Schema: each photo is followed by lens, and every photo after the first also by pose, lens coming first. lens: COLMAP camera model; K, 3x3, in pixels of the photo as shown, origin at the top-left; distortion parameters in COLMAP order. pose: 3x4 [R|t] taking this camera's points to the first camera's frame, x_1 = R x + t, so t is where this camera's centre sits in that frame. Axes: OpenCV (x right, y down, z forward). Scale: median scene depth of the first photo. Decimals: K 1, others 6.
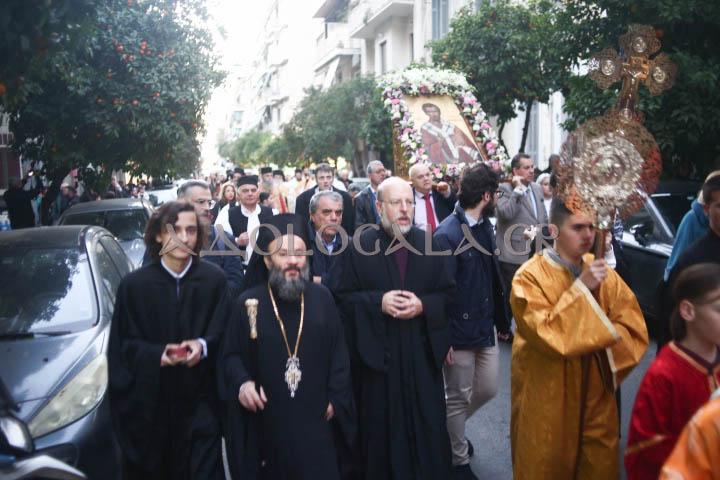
lens RADIAL K [[727.8, 0, 355.5], [0, 727.8, 244.6], [0, 0, 1]] dist [-0.096168, 0.000000]
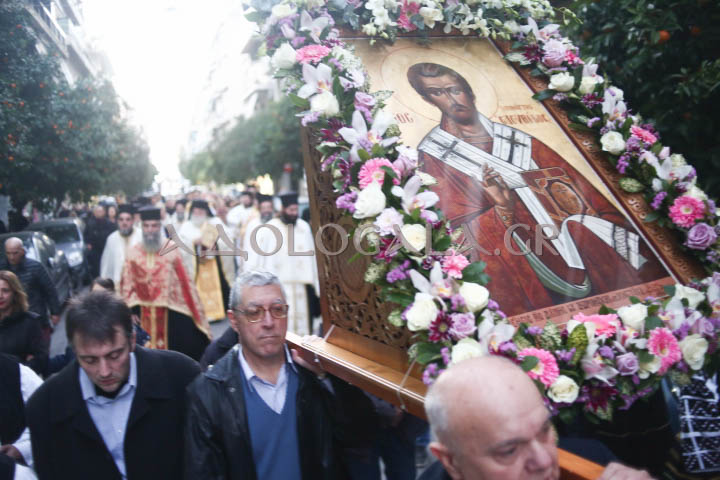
lens RADIAL K [[727.8, 0, 355.1], [0, 727.8, 239.8], [0, 0, 1]] dist [-0.096168, 0.000000]
pose [[0.998122, -0.045562, 0.040934, 0.273358], [0.046388, 0.998734, -0.019471, 0.047093], [-0.039995, 0.021333, 0.998972, -0.644750]]
